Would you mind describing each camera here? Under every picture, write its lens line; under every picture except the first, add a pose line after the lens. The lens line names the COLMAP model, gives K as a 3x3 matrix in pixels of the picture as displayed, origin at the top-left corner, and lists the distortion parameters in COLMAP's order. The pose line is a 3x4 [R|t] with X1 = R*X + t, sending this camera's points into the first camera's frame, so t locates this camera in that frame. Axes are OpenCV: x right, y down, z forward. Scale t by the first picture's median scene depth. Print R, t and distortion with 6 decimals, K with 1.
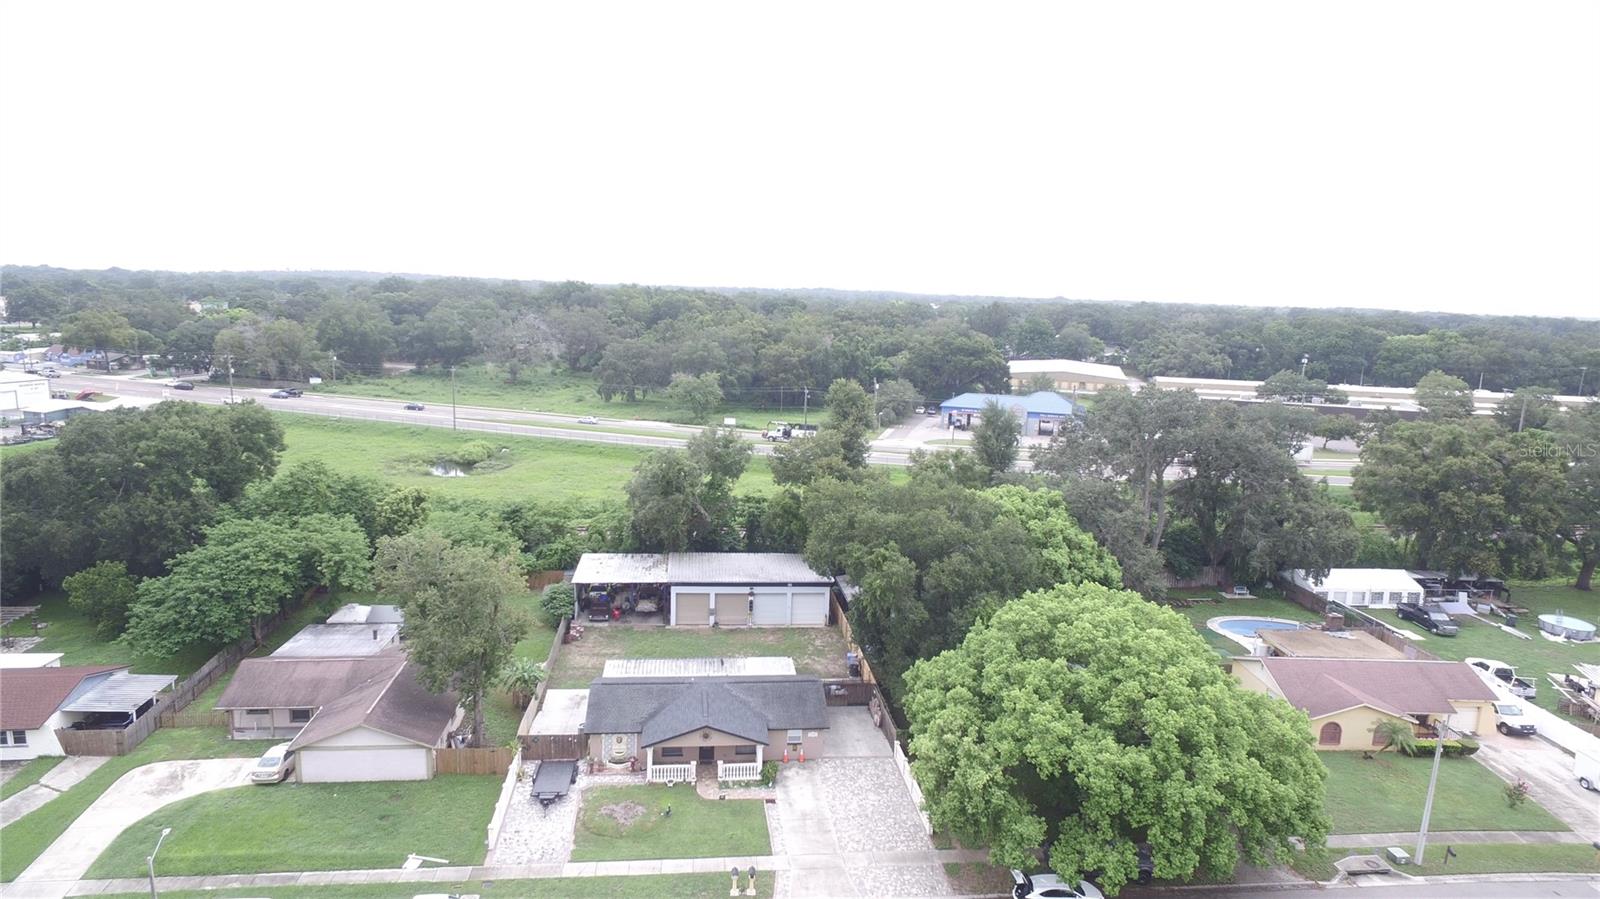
lens RADIAL K [[926.5, 0, 791.4], [0, 926.5, 448.6], [0, 0, 1]] dist [-0.011857, 0.013213]
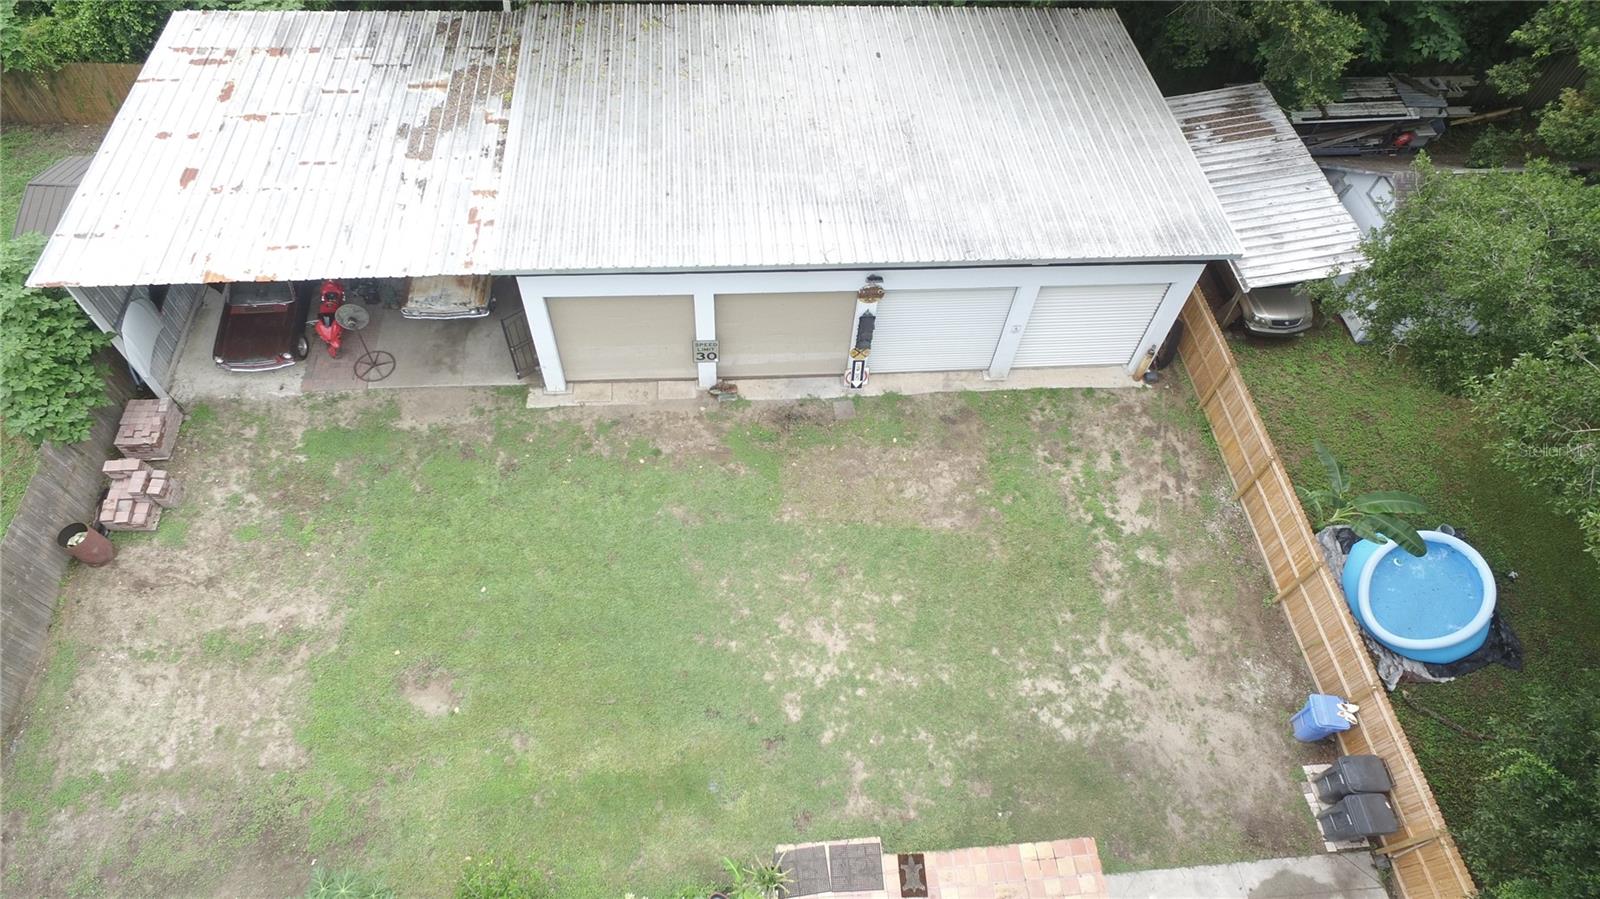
lens RADIAL K [[926.5, 0, 791.4], [0, 926.5, 448.6], [0, 0, 1]] dist [-0.011857, 0.013213]
pose [[0.999647, 0.026159, -0.004702, -0.084239], [-0.014920, 0.698755, 0.715206, 0.024582], [0.021995, -0.714883, 0.698898, 1.115478]]
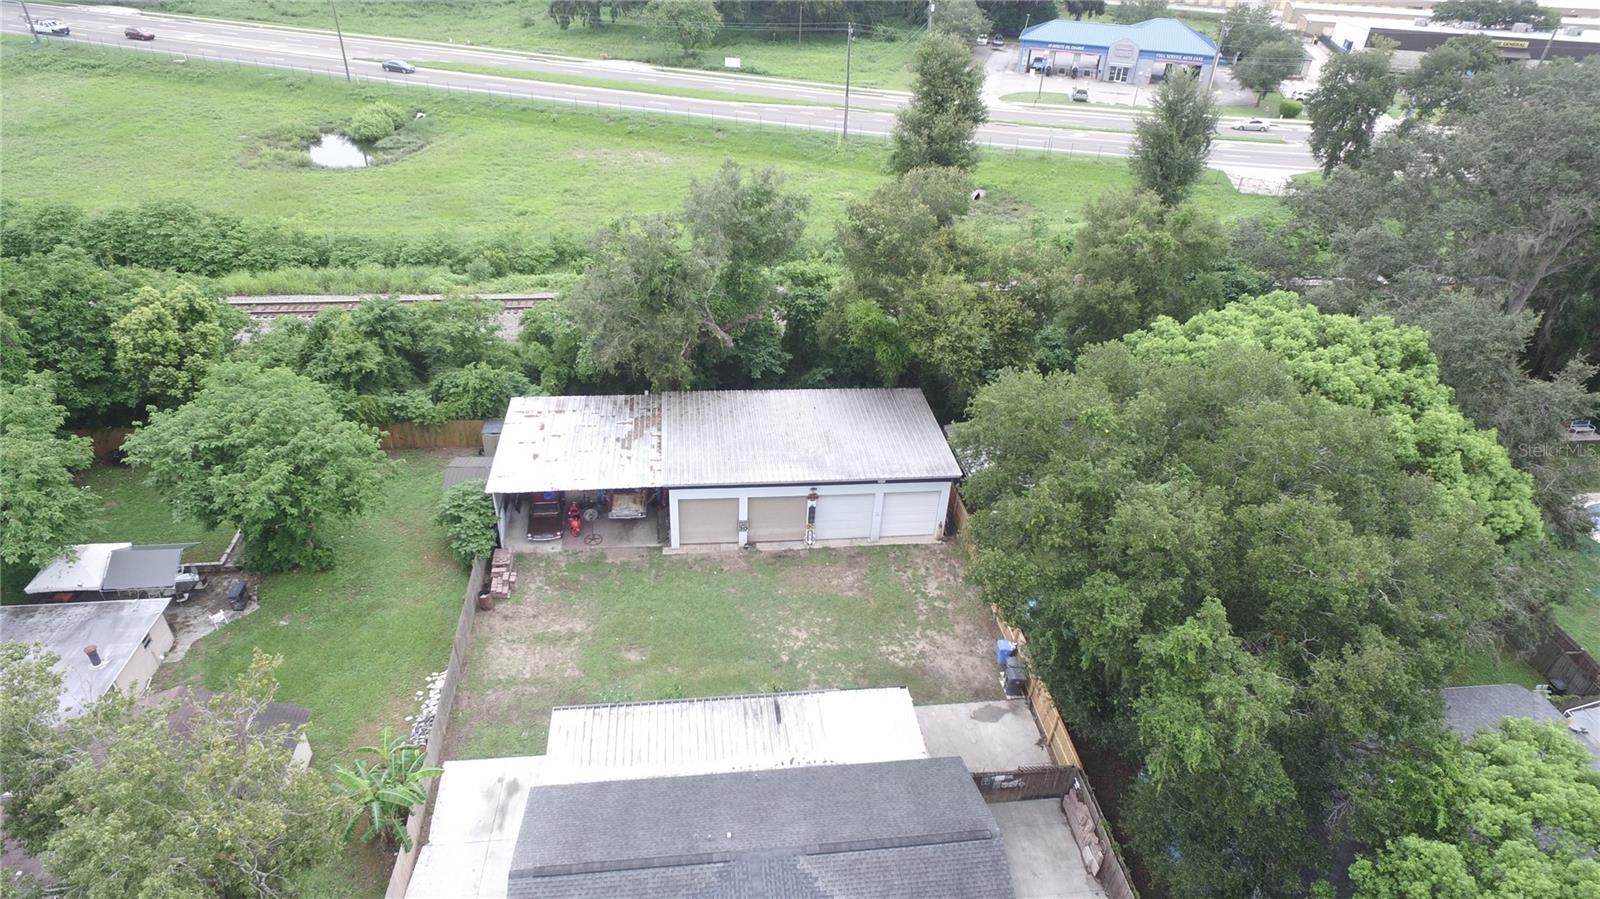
lens RADIAL K [[926.5, 0, 791.4], [0, 926.5, 448.6], [0, 0, 1]] dist [-0.011857, 0.013213]
pose [[0.999974, -0.000689, 0.007114, -0.082866], [-0.002184, 0.918304, 0.395869, -0.126684], [-0.006805, -0.395874, 0.918280, 0.684818]]
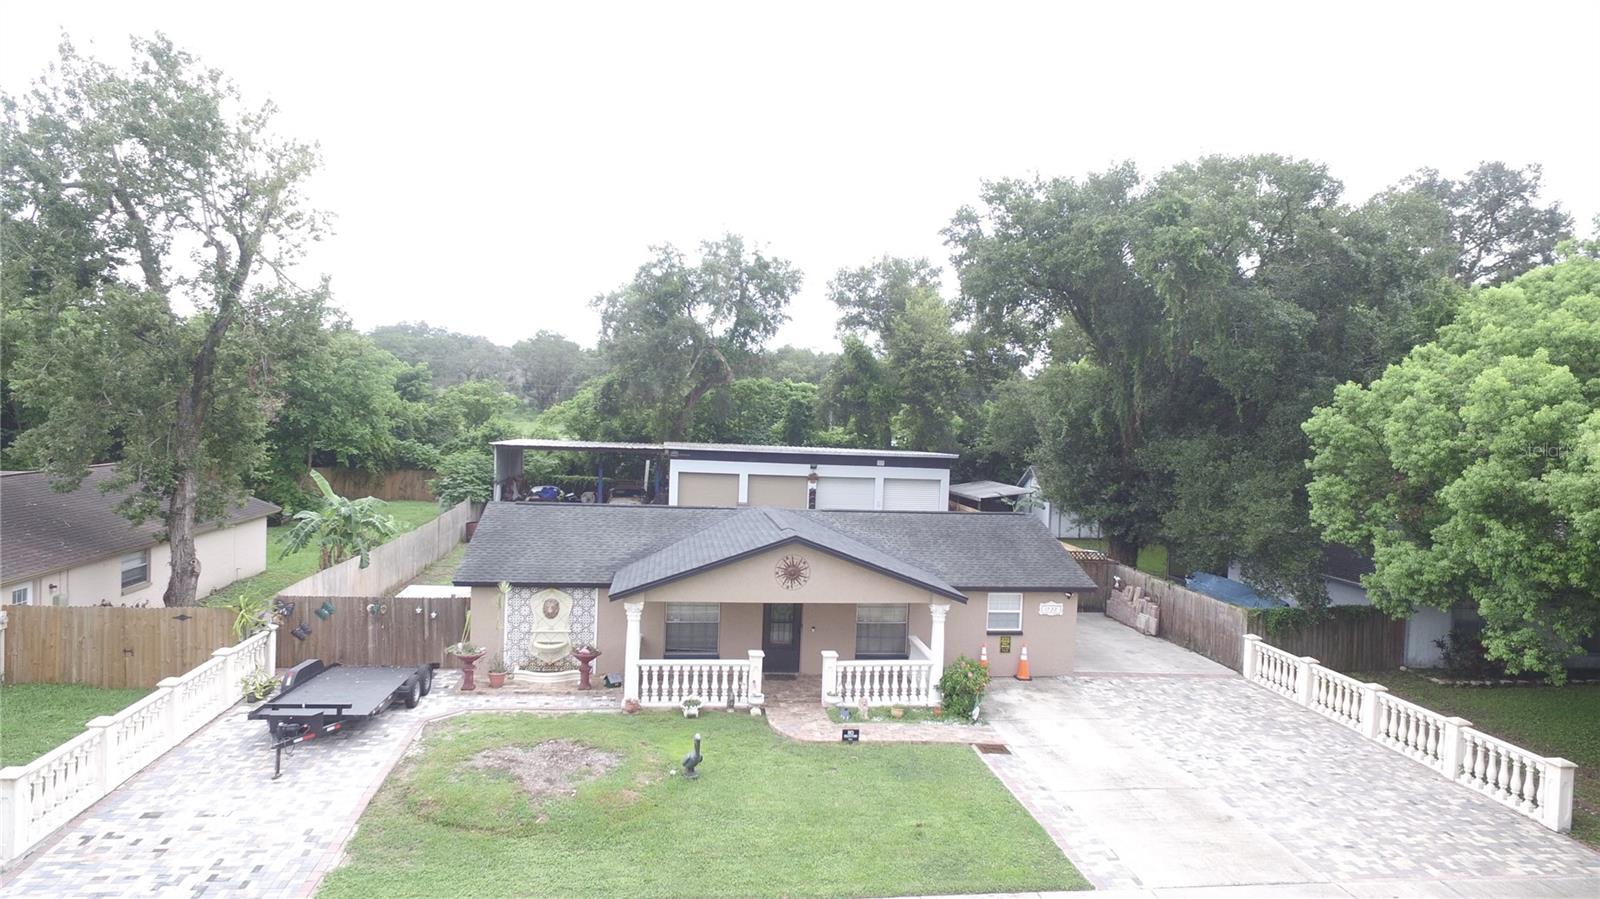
lens RADIAL K [[926.5, 0, 791.4], [0, 926.5, 448.6], [0, 0, 1]] dist [-0.011857, 0.013213]
pose [[0.999690, 0.003575, 0.024636, -0.096879], [-0.000288, 0.991231, -0.132143, 0.294992], [-0.024893, 0.132095, 0.990924, 0.609043]]
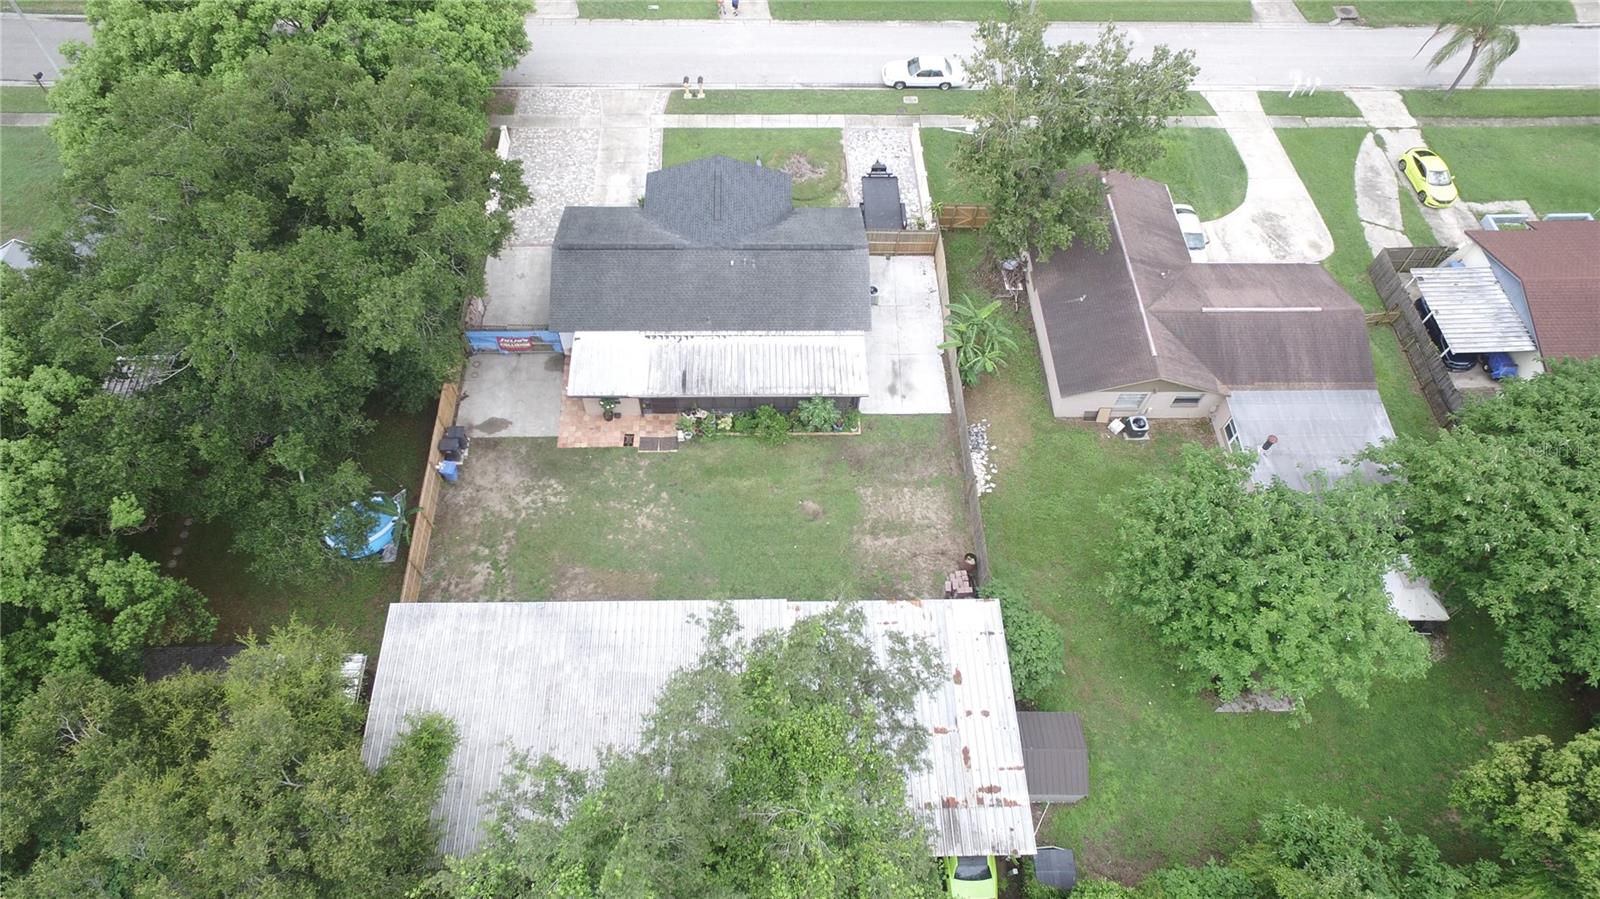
lens RADIAL K [[926.5, 0, 791.4], [0, 926.5, 448.6], [0, 0, 1]] dist [-0.011857, 0.013213]
pose [[-0.994680, -0.102145, -0.013338, -0.167540], [-0.050389, 0.369529, 0.927852, -0.389589], [-0.089847, 0.923588, -0.372710, 1.485510]]
